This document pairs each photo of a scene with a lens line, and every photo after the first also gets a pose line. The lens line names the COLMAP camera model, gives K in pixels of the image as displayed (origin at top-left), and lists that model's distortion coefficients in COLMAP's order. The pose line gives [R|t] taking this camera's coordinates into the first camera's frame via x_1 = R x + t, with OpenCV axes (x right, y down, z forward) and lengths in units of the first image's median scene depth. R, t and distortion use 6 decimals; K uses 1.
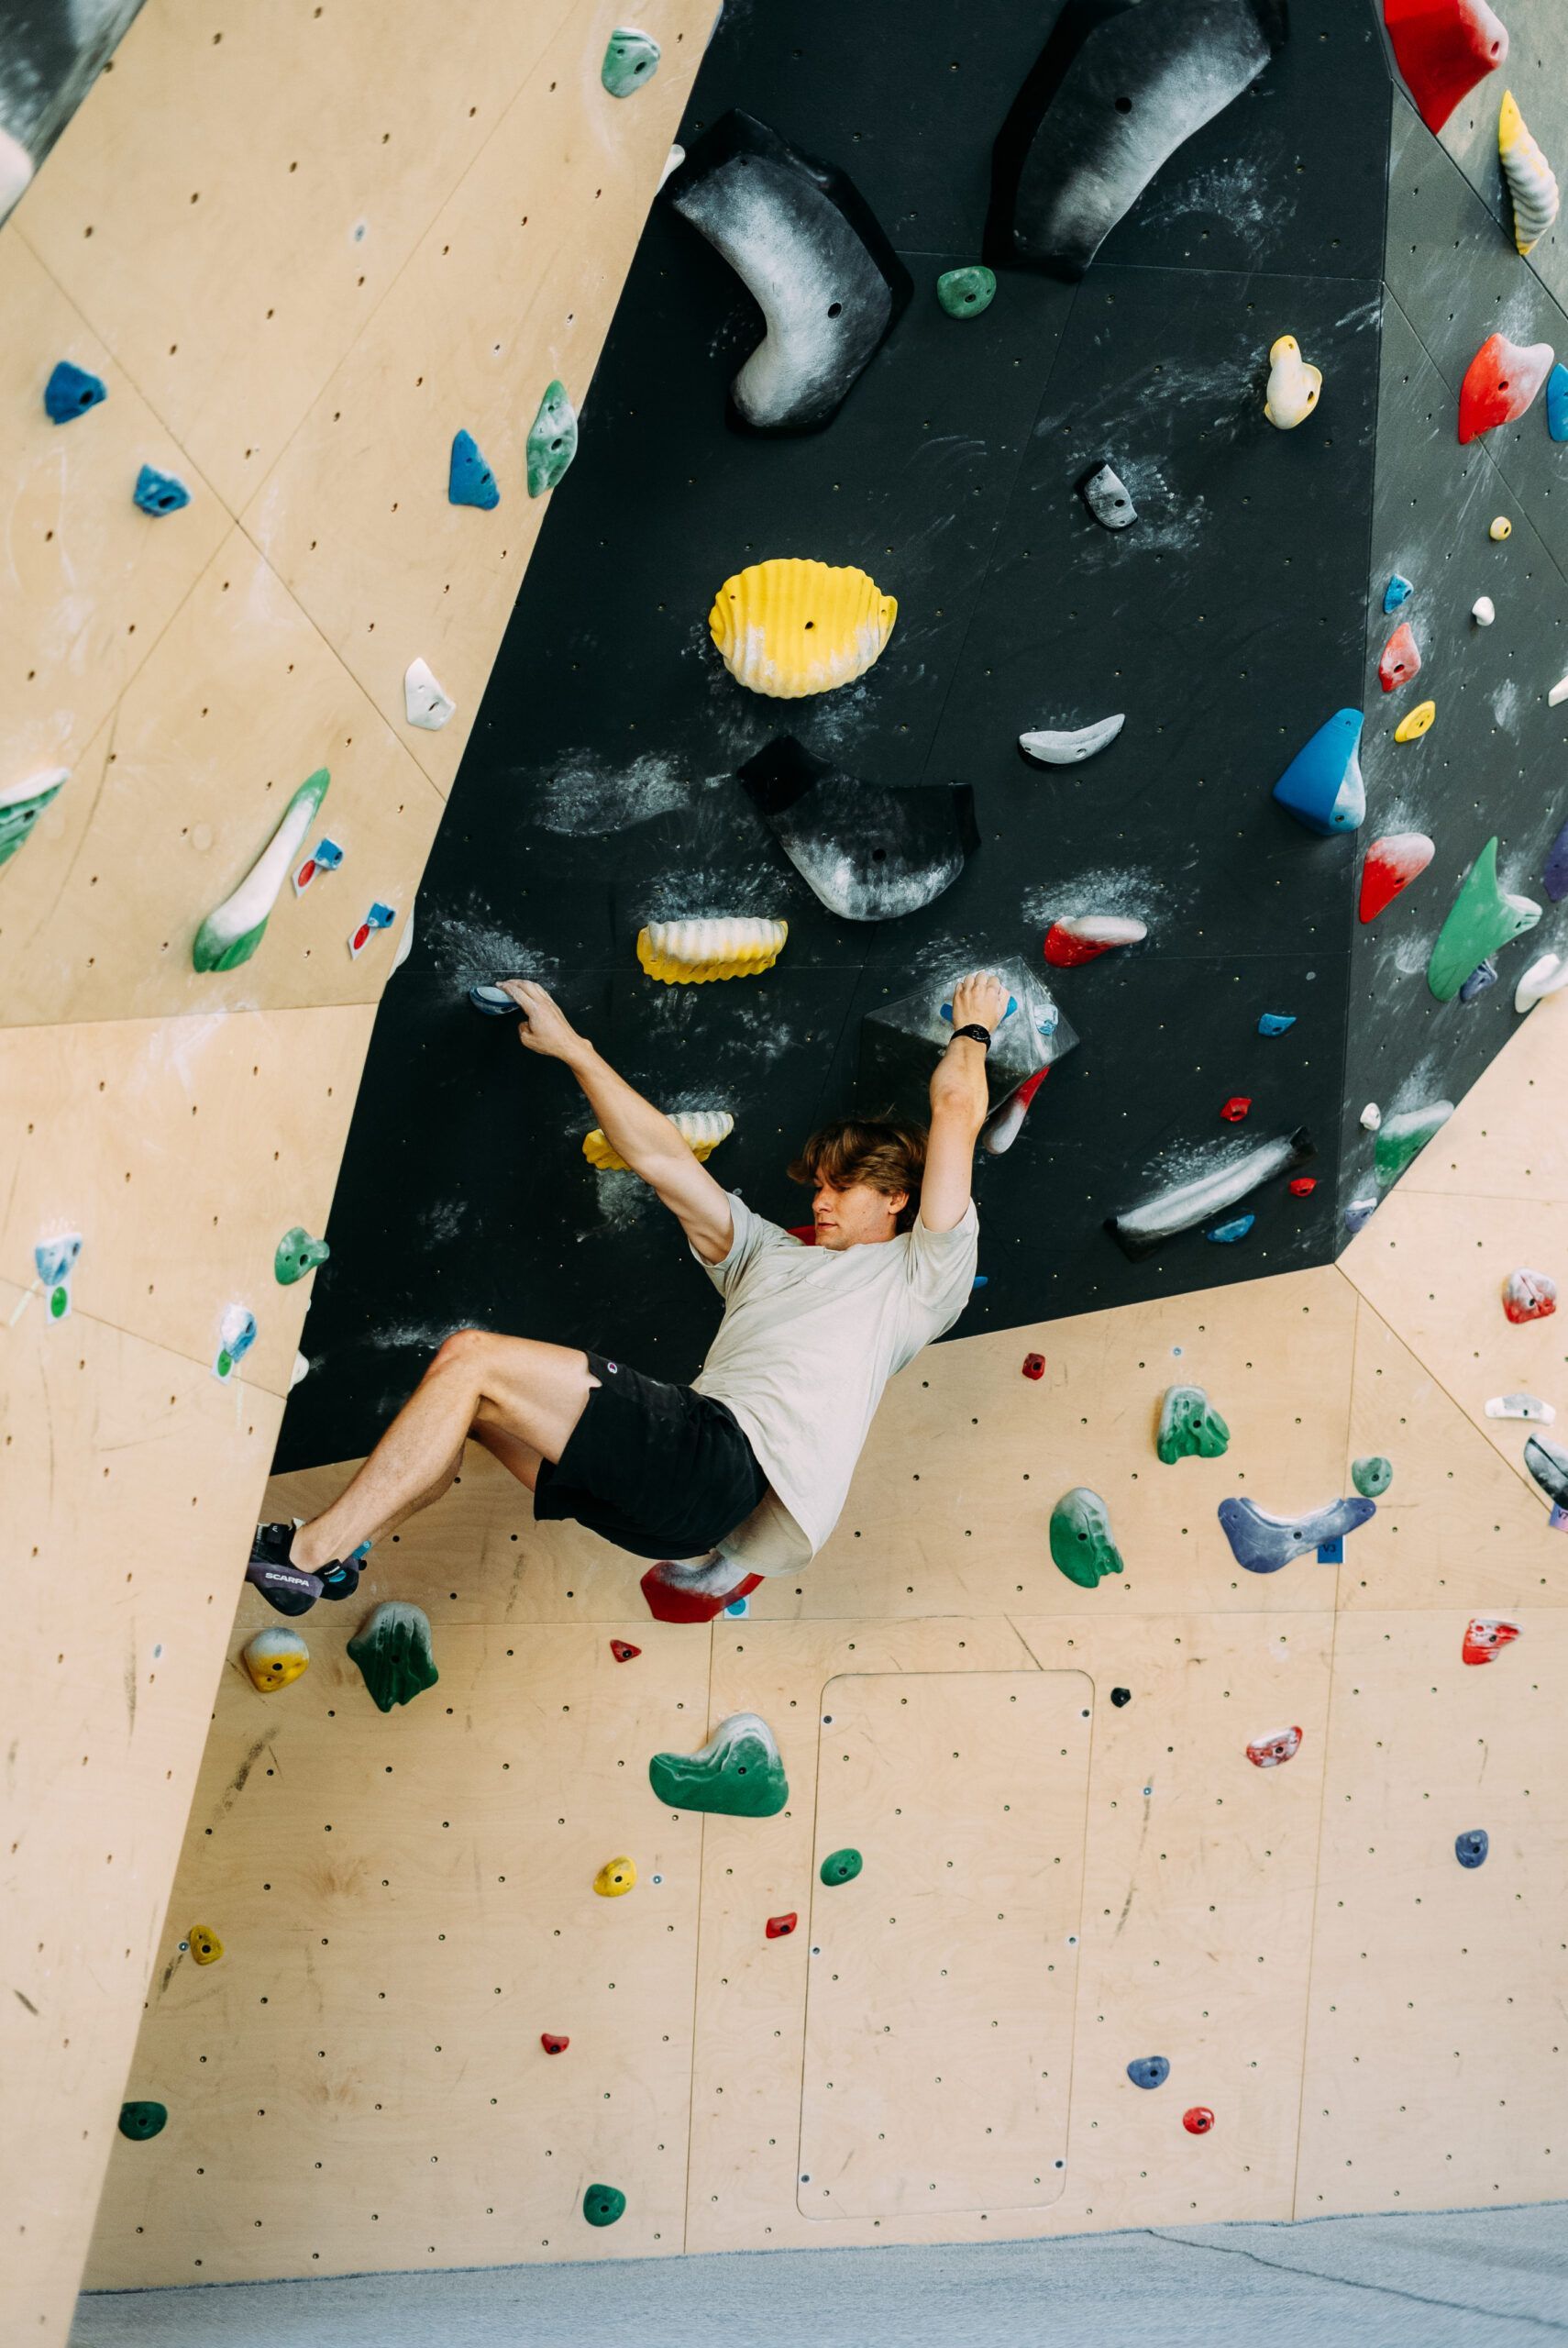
lens RADIAL K [[3414.6, 0, 784.0], [0, 3414.6, 1174.0], [0, 0, 1]] dist [-0.028188, 0.046229]
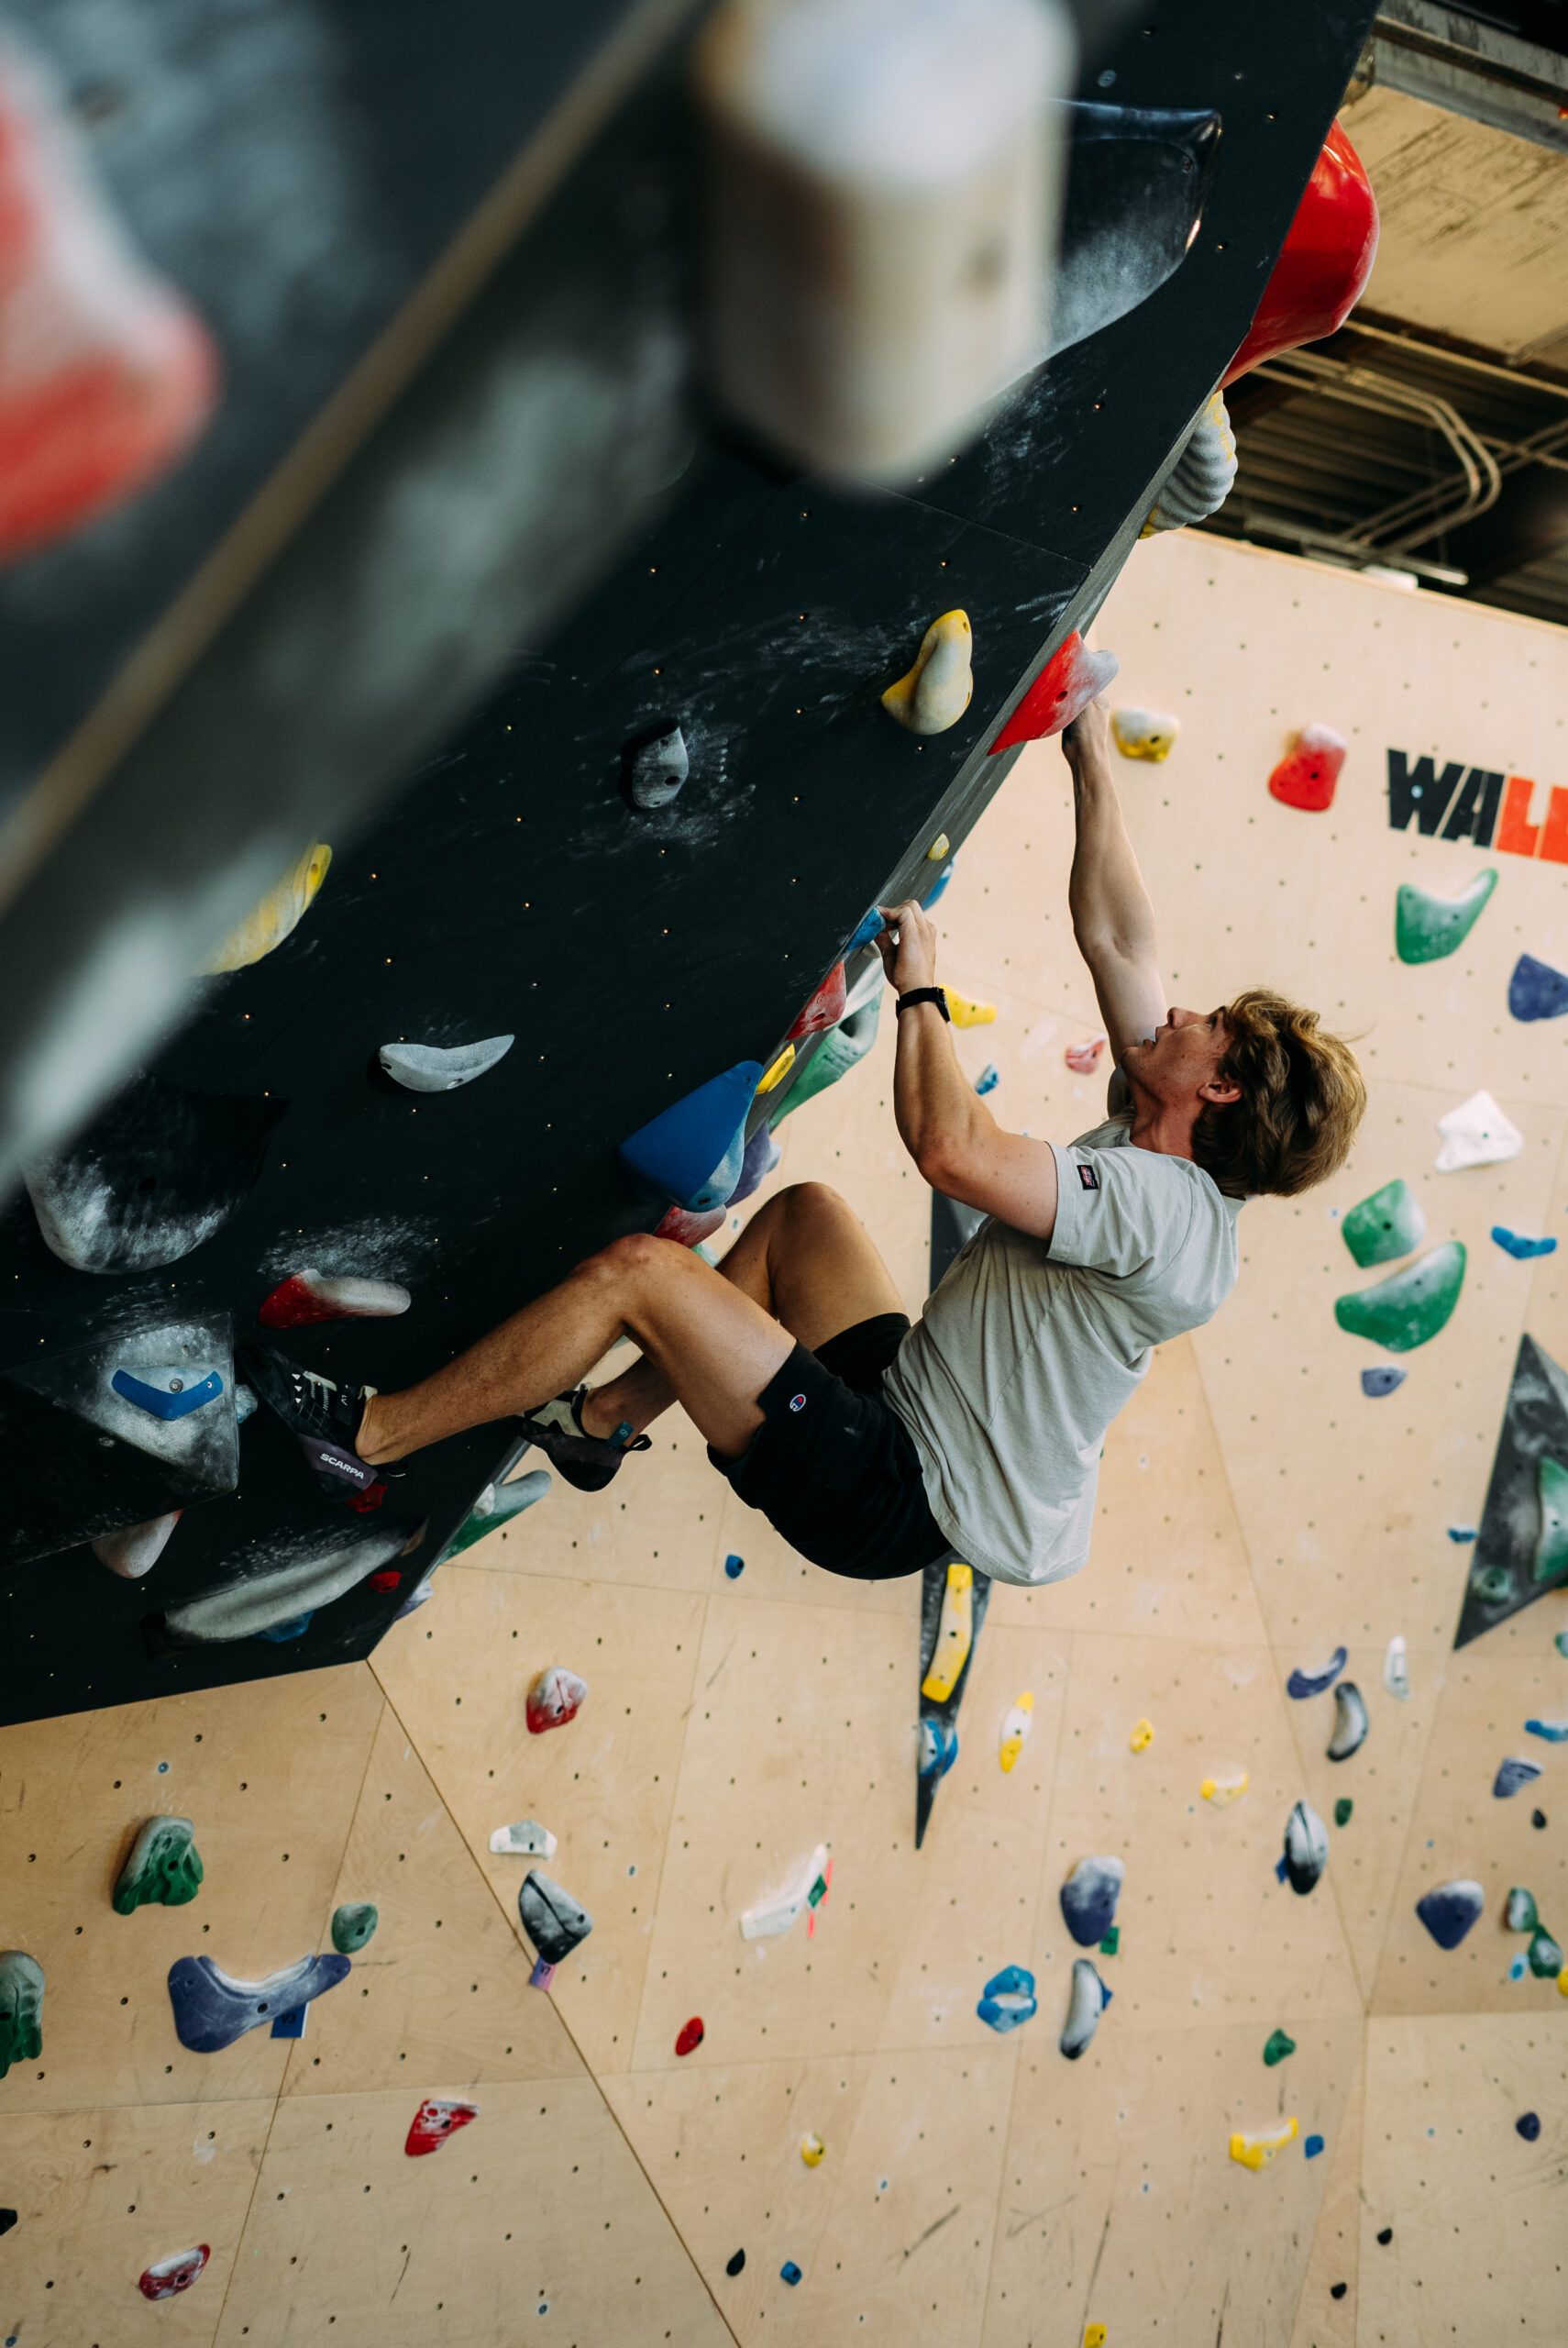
lens RADIAL K [[3414.6, 0, 784.0], [0, 3414.6, 1174.0], [0, 0, 1]] dist [-0.028188, 0.046229]
pose [[0.843597, 0.141657, 0.517954, -0.171056], [-0.160700, 0.986969, -0.008196, -0.089903], [-0.512366, -0.076321, 0.855369, 0.307611]]
